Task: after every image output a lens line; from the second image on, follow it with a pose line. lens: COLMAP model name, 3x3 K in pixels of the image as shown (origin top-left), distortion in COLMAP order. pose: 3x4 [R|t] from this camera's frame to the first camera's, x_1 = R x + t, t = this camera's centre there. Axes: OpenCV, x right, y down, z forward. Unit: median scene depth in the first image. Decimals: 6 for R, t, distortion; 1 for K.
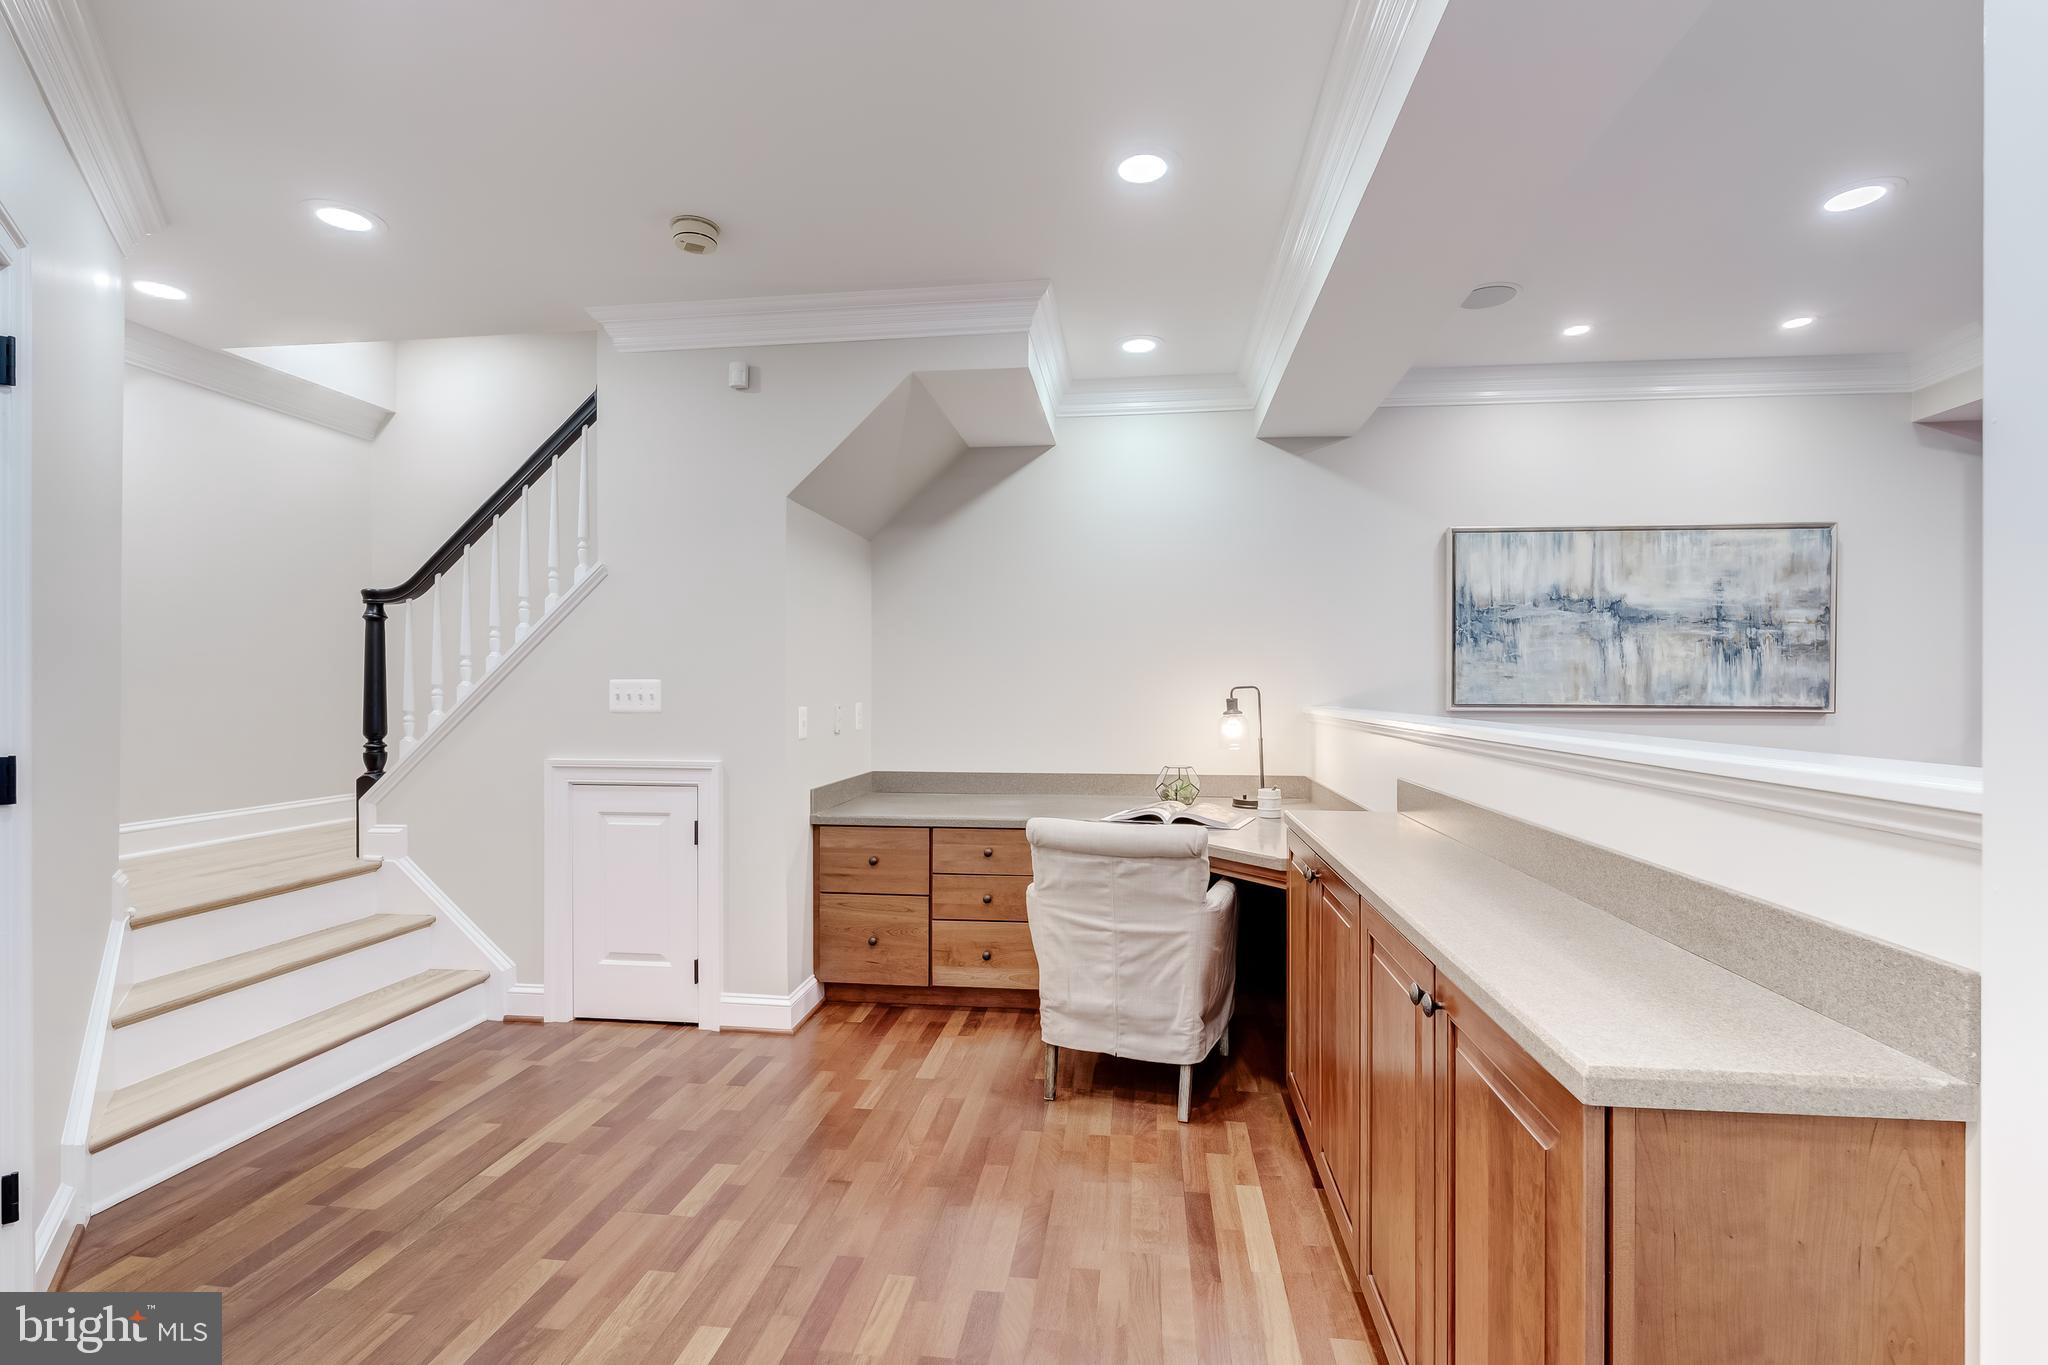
lens RADIAL K [[918.5, 0, 1021.6], [0, 918.5, 683.5], [0, 0, 1]] dist [0.000391, -0.000428]
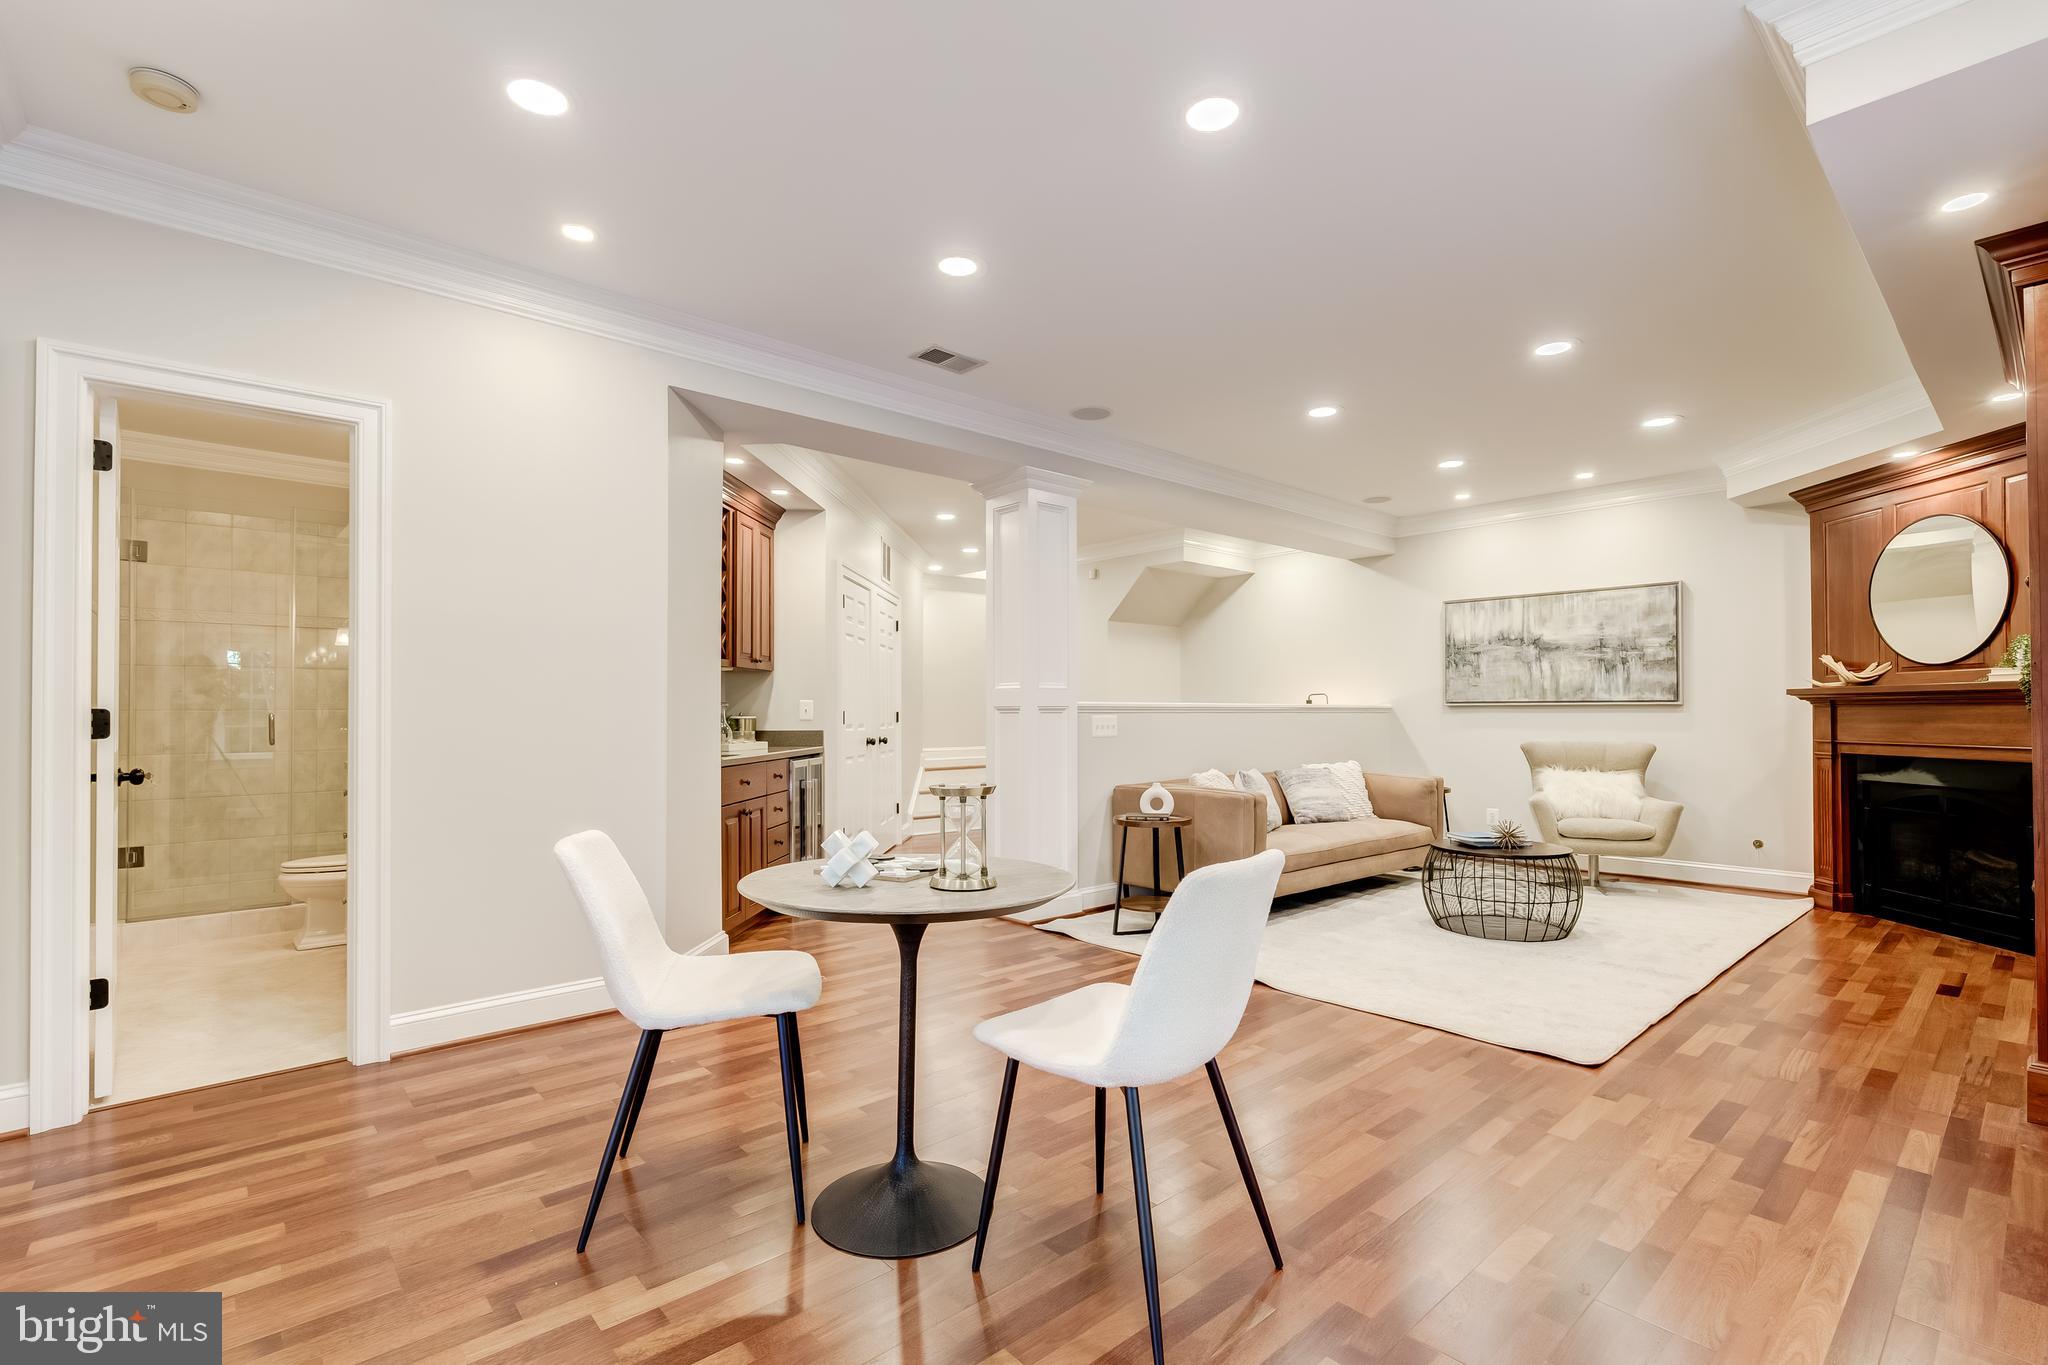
lens RADIAL K [[918.5, 0, 1031.3], [0, 918.5, 697.0], [0, 0, 1]] dist [0.000391, -0.000428]
pose [[0.744446, -0.015640, -0.667500, 1.086837], [0.007715, 0.999860, -0.014824, 0.034141], [0.667639, 0.005886, 0.744462, -0.859910]]
